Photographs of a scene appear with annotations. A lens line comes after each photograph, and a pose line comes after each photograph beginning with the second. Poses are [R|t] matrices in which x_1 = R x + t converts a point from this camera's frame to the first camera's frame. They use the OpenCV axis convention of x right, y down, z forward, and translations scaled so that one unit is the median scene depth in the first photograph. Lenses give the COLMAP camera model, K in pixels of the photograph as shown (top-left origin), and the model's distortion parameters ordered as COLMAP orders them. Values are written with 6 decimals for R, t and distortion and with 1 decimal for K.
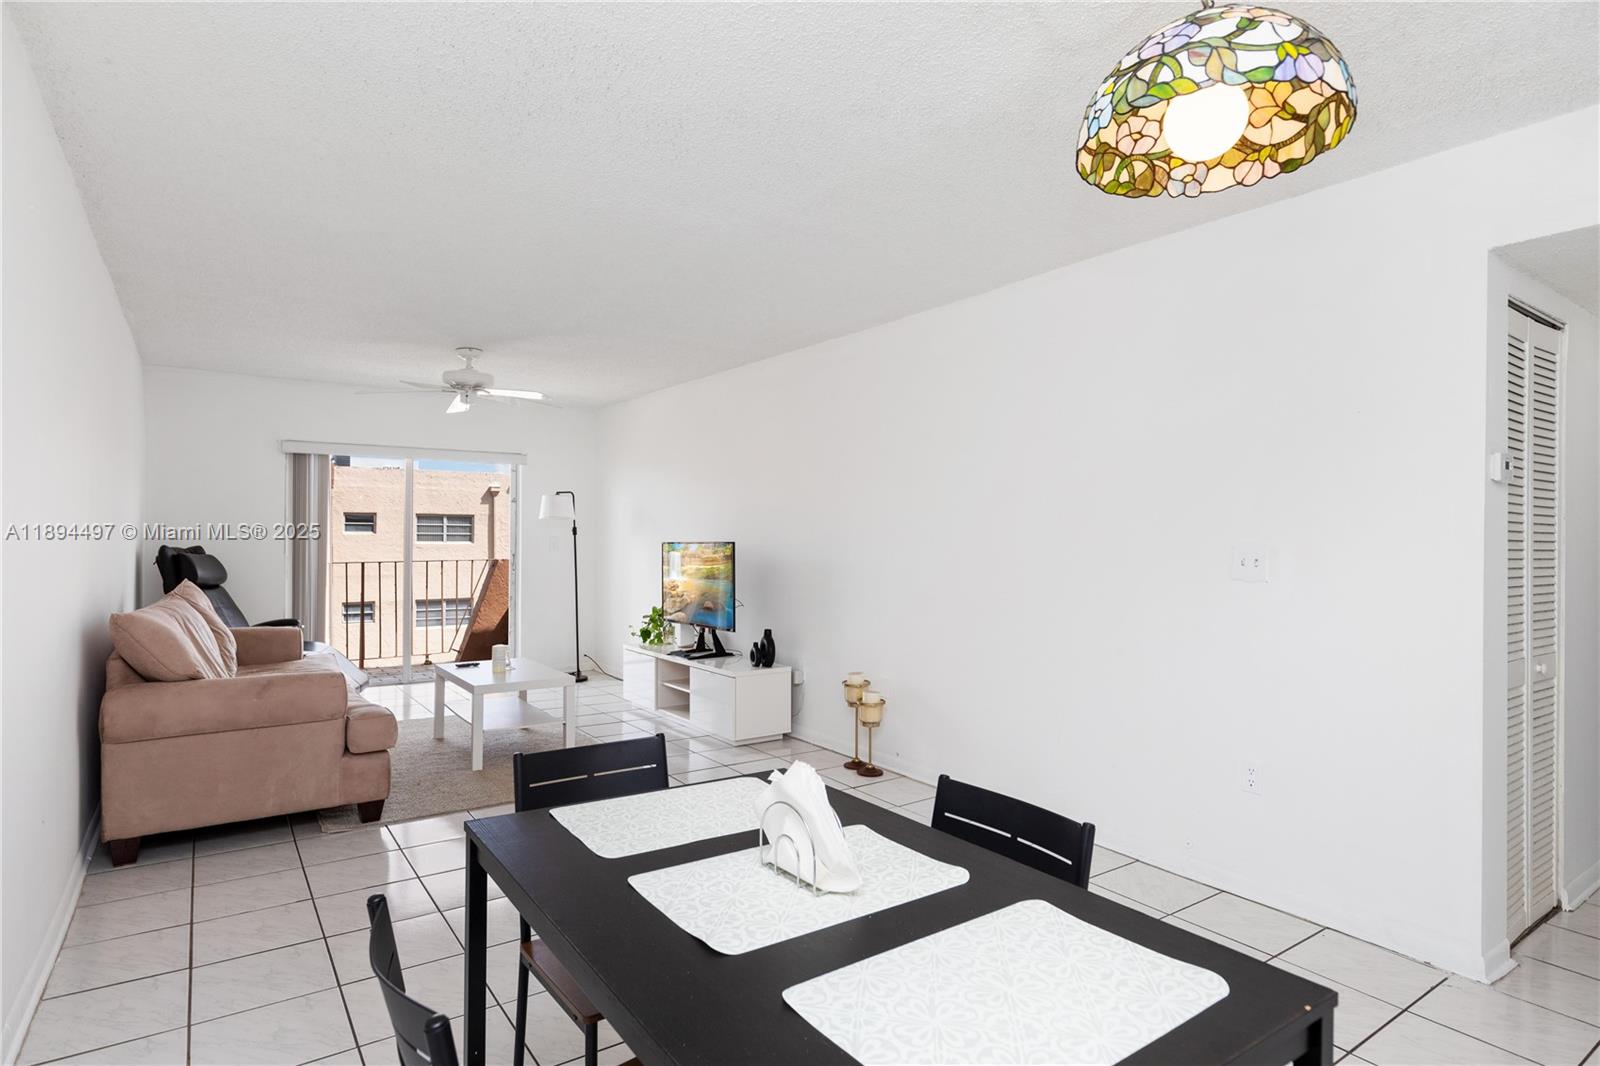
lens RADIAL K [[848.9, 0, 789.2], [0, 848.9, 539.5], [0, 0, 1]] dist [0.005358, 0.000746]
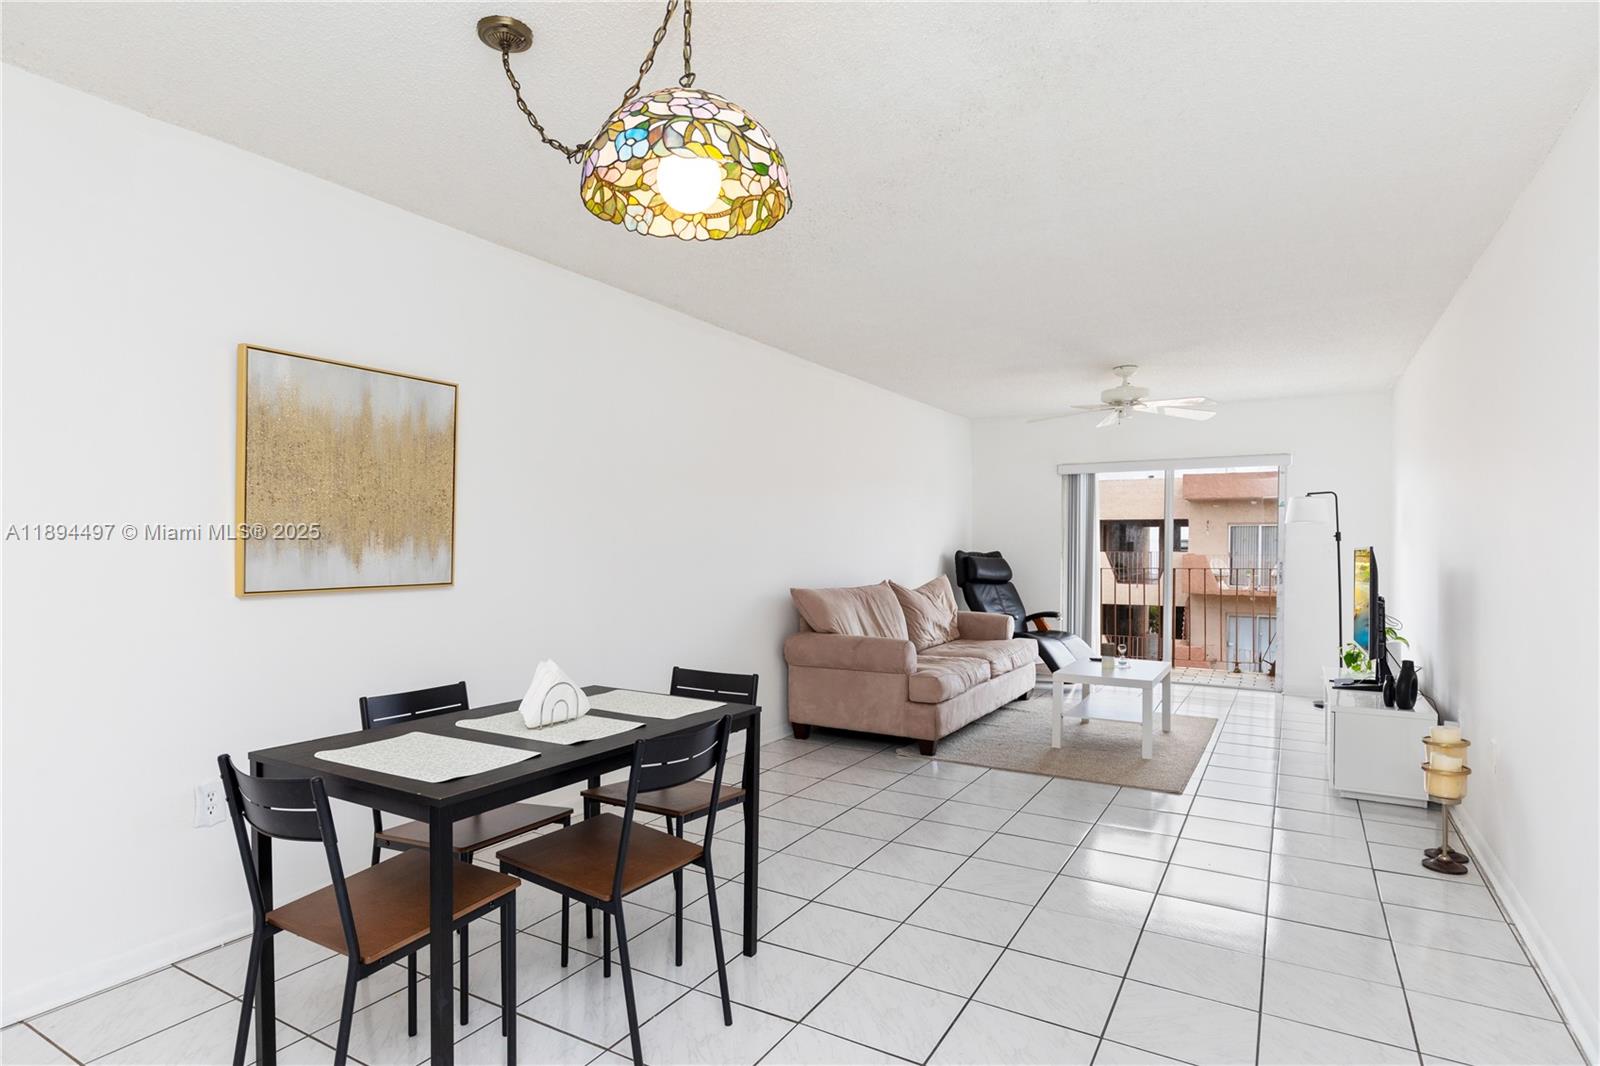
lens RADIAL K [[858.3, 0, 782.4], [0, 858.3, 579.6], [0, 0, 1]] dist [0.001590, 0.000261]
pose [[0.413606, 0.032005, -0.909893, 0.433623], [-0.000770, 0.999394, 0.034803, 0.005472], [0.910456, -0.013694, 0.413380, 0.162923]]
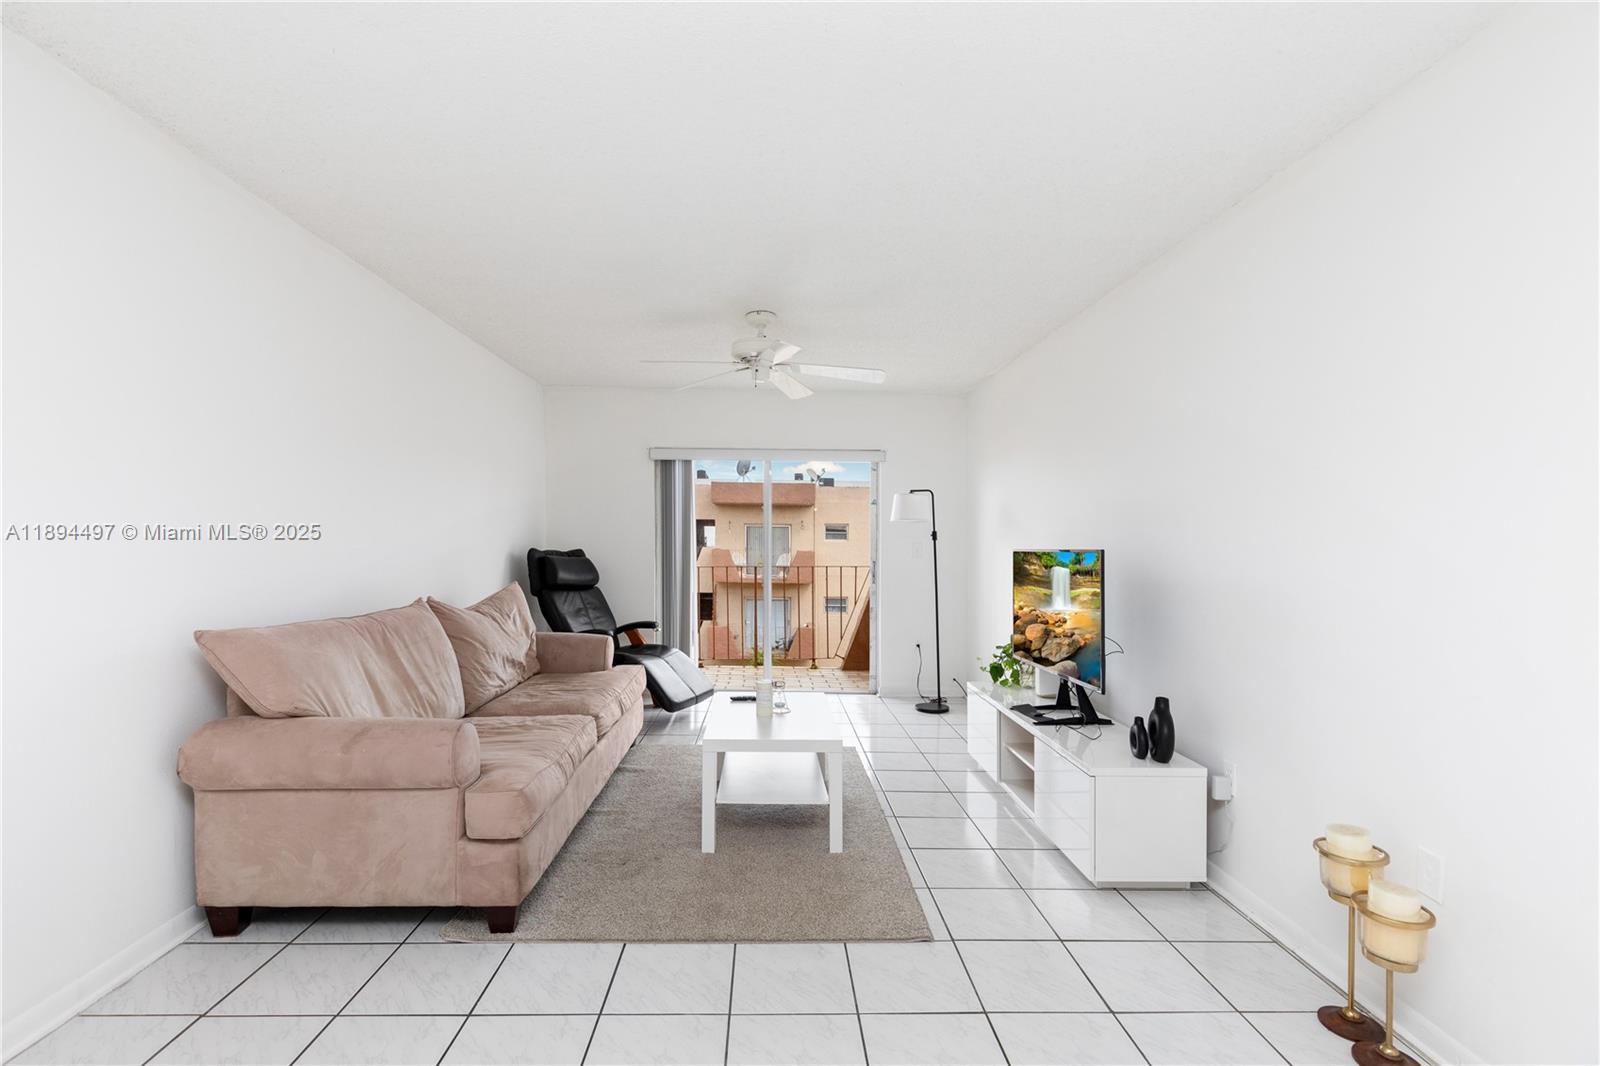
lens RADIAL K [[725.0, 0, 784.3], [0, 725.0, 563.8], [0, 0, 1]] dist [0.003649, 0.000105]
pose [[0.836510, 0.018960, -0.547623, 0.029058], [-0.005986, 0.999658, 0.025467, 0.000820], [0.547919, -0.018026, 0.836337, 0.423751]]
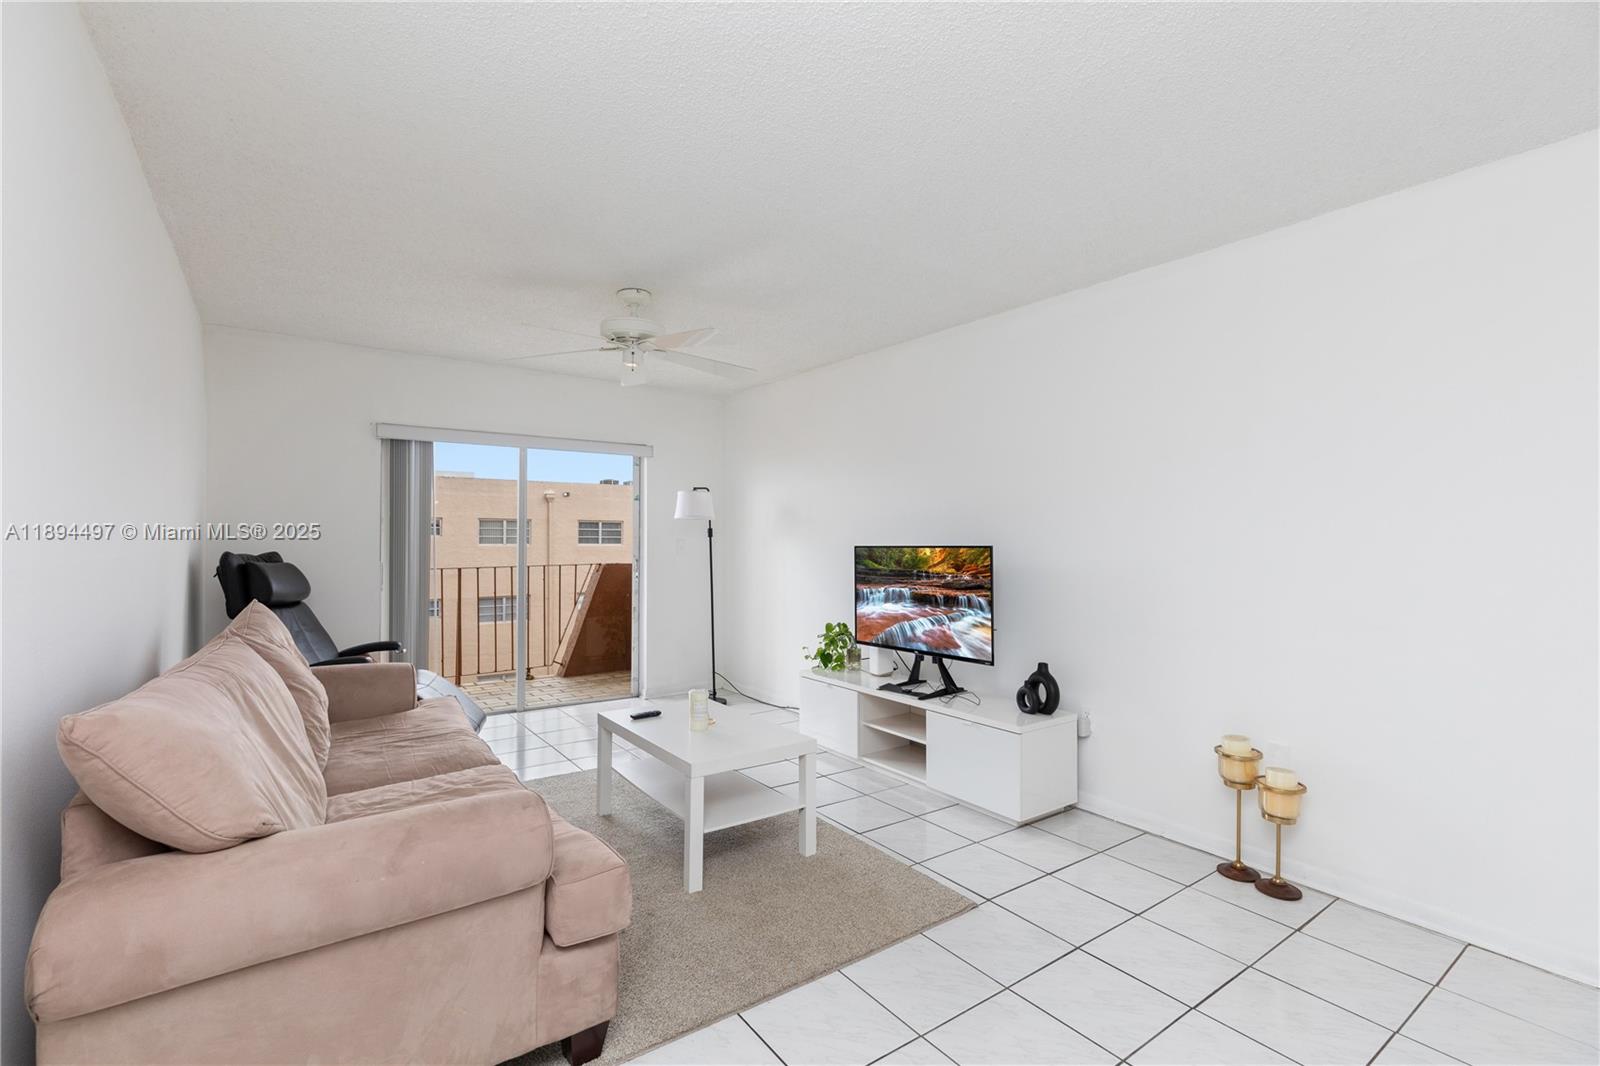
lens RADIAL K [[714.5, 0, 791.3], [0, 714.5, 540.5], [0, 0, 1]] dist [0.001580, -0.000054]
pose [[0.999896, -0.002909, 0.014160, -0.248596], [0.002911, 0.999996, -0.000090, -0.002213], [-0.014160, 0.000131, 0.999900, 0.367088]]
